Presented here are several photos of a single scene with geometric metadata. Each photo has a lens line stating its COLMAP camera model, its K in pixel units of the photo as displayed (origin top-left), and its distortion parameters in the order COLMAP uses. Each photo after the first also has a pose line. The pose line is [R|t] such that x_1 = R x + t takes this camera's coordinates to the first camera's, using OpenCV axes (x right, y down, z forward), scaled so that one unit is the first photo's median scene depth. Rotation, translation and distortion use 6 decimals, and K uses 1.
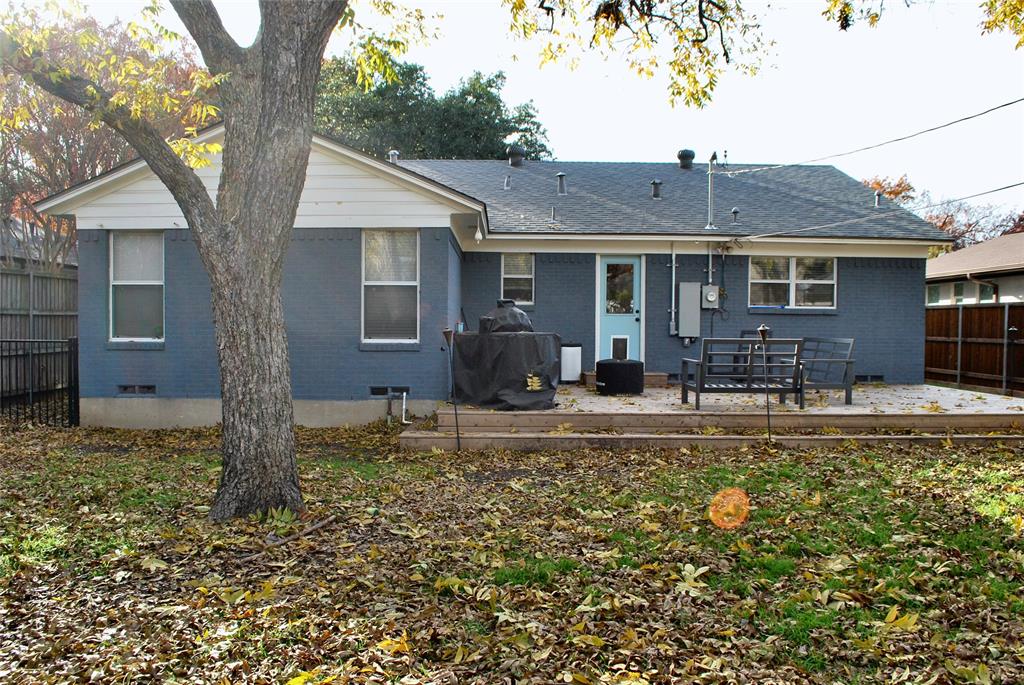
lens RADIAL K [[823.4, 0, 513.0], [0, 823.4, 361.0], [0, 0, 1]] dist [-0.058681, -0.000413]
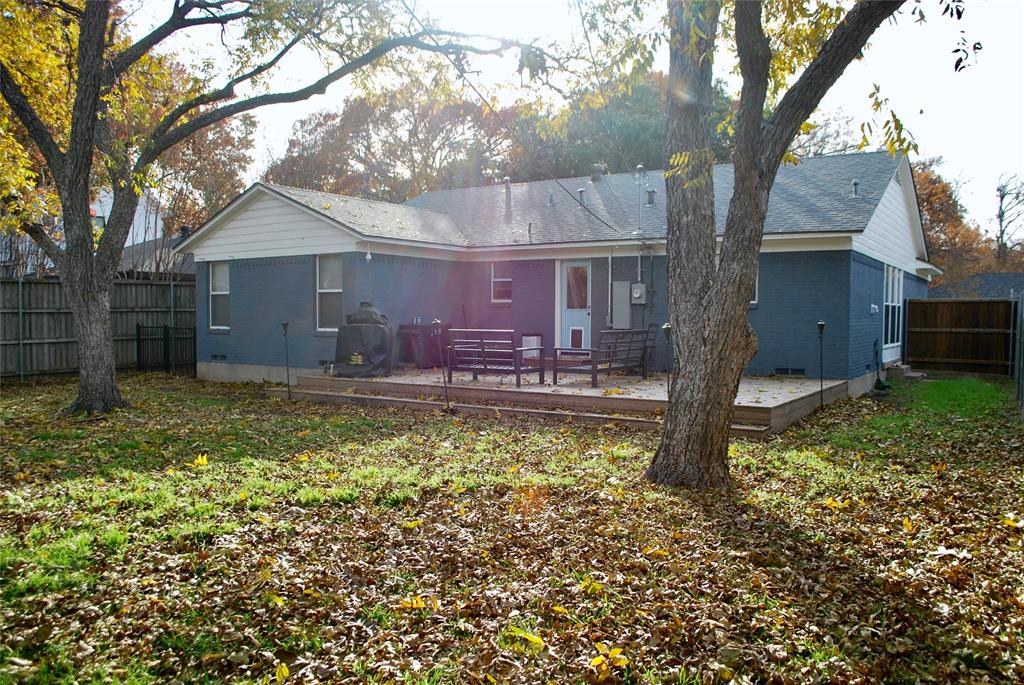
lens RADIAL K [[823.4, 0, 513.0], [0, 823.4, 361.0], [0, 0, 1]] dist [-0.058681, -0.000413]
pose [[0.833479, 0.030352, -0.551717, 0.727615], [-0.023169, 0.999532, 0.019986, -0.003940], [0.552065, -0.003875, 0.833792, -0.041601]]
